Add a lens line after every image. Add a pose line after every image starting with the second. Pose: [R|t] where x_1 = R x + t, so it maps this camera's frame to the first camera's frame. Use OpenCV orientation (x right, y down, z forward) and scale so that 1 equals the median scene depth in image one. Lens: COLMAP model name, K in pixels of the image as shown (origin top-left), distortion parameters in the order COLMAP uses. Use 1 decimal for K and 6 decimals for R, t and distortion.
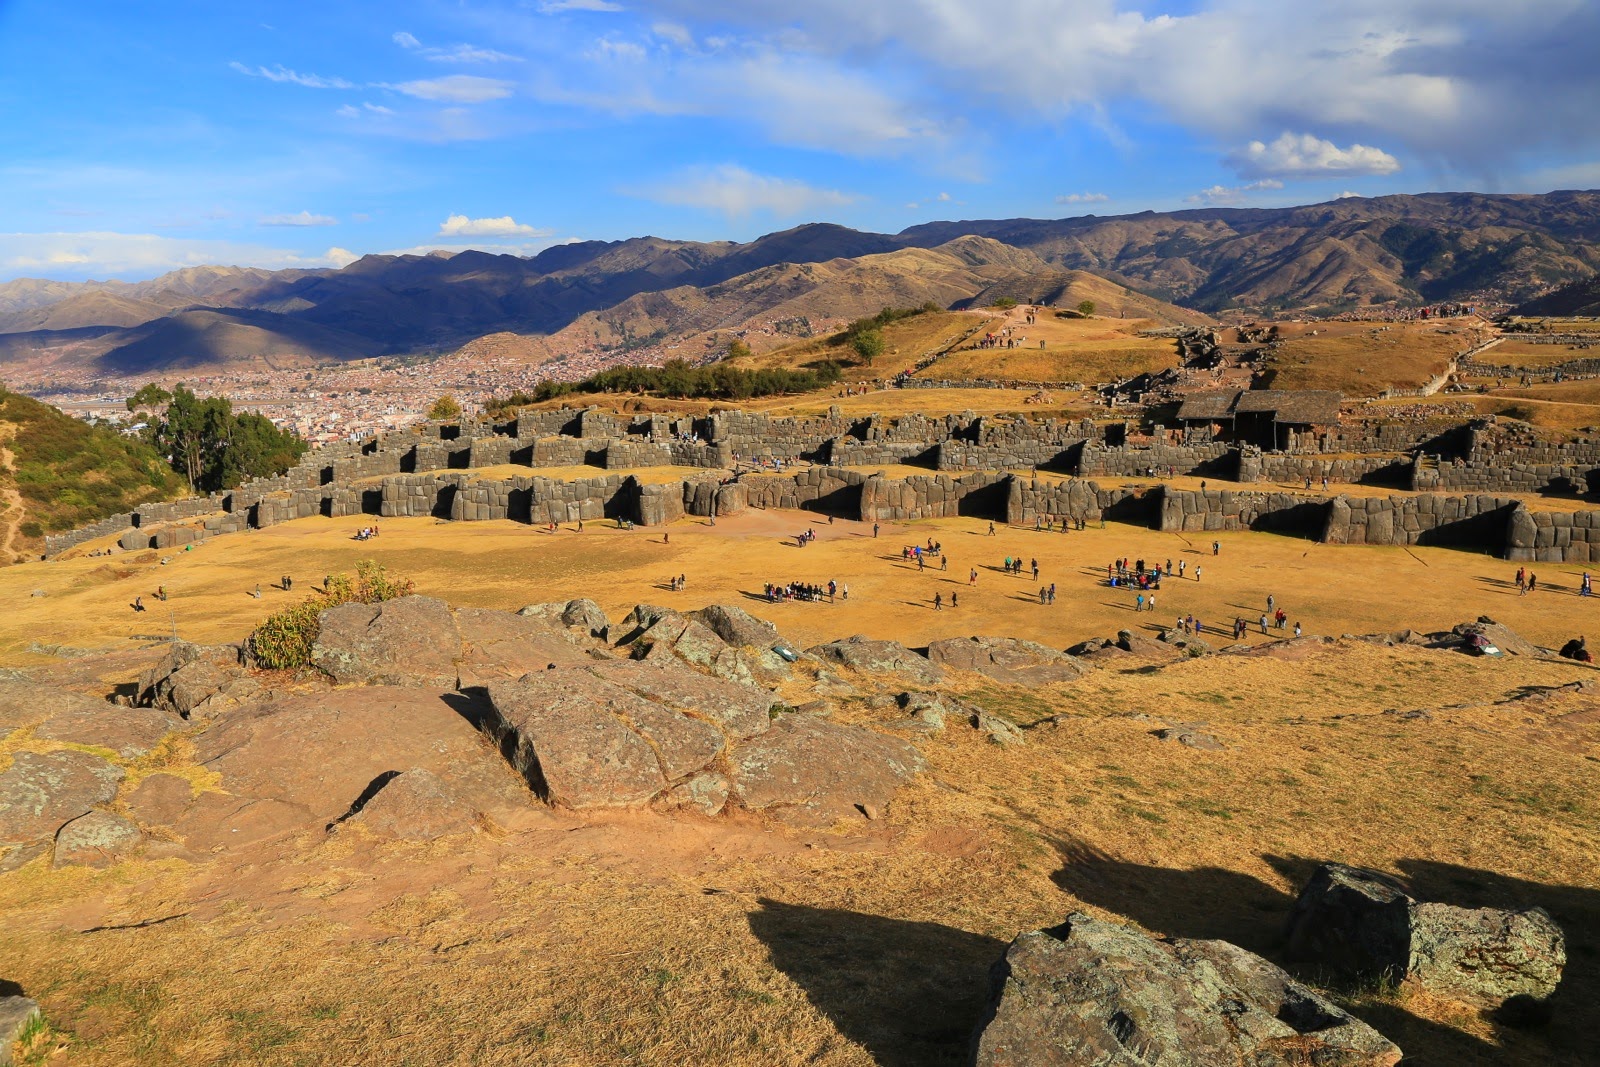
lens RADIAL K [[1204.1, 0, 800.0], [0, 1204.1, 533.5], [0, 0, 1]] dist [-0.074377, 0.000665]
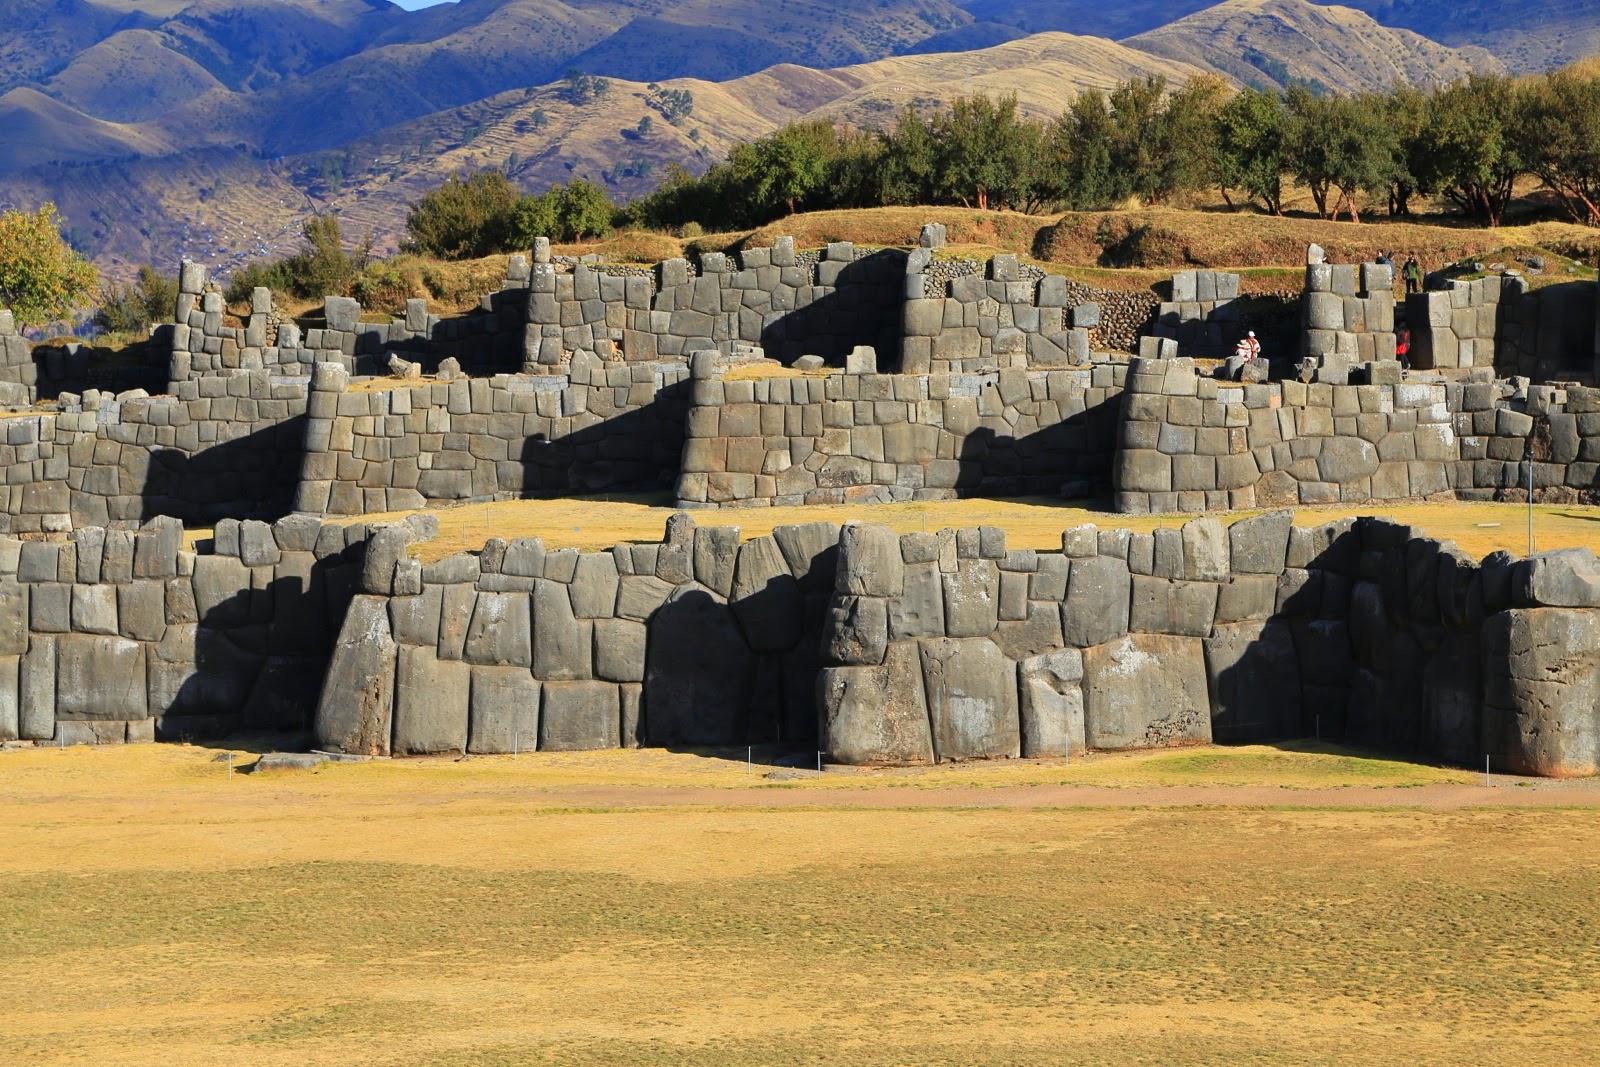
lens RADIAL K [[4412.4, 0, 800.0], [0, 4412.4, 533.5], [0, 0, 1]] dist [0.629987, 0.084589]
pose [[0.998705, 0.024333, 0.044684, -0.239196], [-0.018641, 0.992151, -0.123649, 0.038240], [-0.047342, 0.122656, 0.991319, 0.289251]]
